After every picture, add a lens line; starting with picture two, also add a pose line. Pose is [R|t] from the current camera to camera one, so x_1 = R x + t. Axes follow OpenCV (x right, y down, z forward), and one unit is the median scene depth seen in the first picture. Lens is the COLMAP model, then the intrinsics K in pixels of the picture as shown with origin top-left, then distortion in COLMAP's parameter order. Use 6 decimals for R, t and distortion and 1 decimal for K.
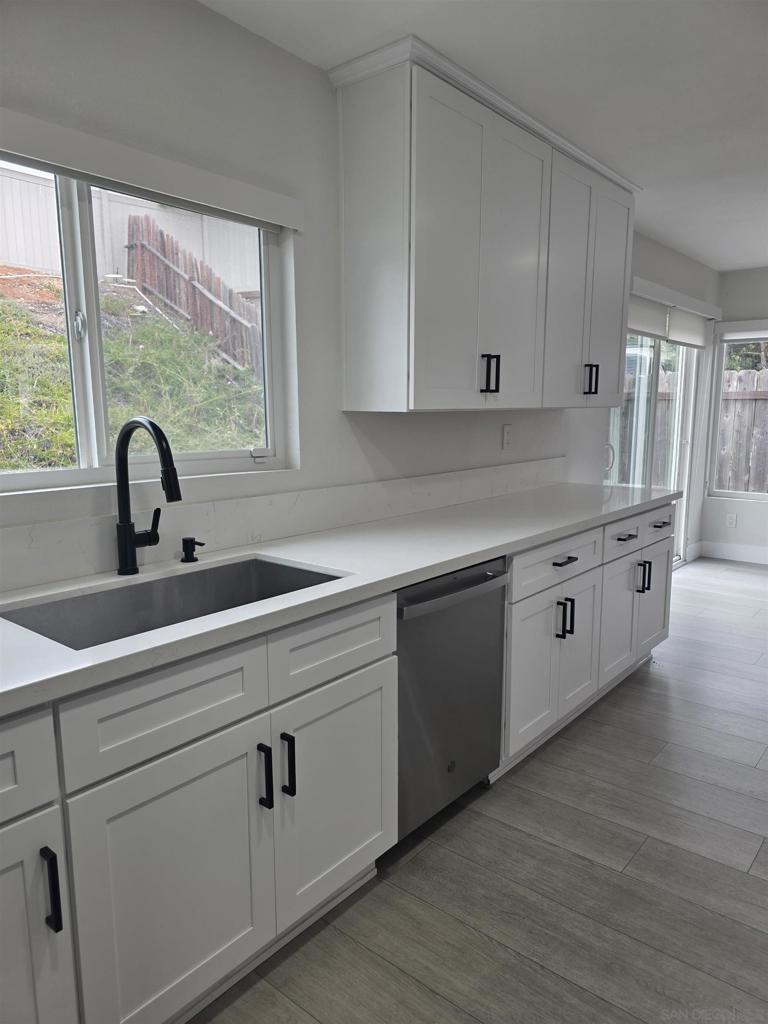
lens RADIAL K [[699.0, 0, 384.0], [0, 699.0, 512.0], [0, 0, 1]] dist [-0.001213, -0.003611]
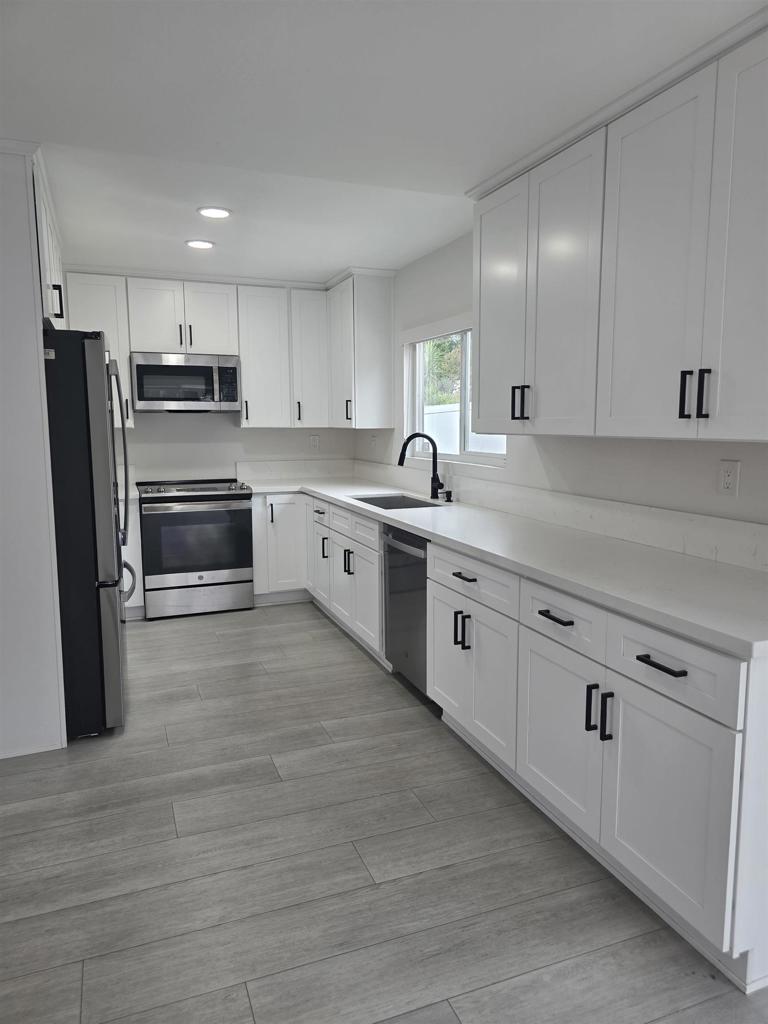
lens RADIAL K [[699.0, 0, 384.0], [0, 699.0, 512.0], [0, 0, 1]] dist [-0.001213, -0.003611]
pose [[-0.486765, 0.113945, -0.866070, 1.318083], [-0.140530, 0.968327, 0.206381, -0.244711], [0.862155, 0.222168, -0.455335, 1.445824]]
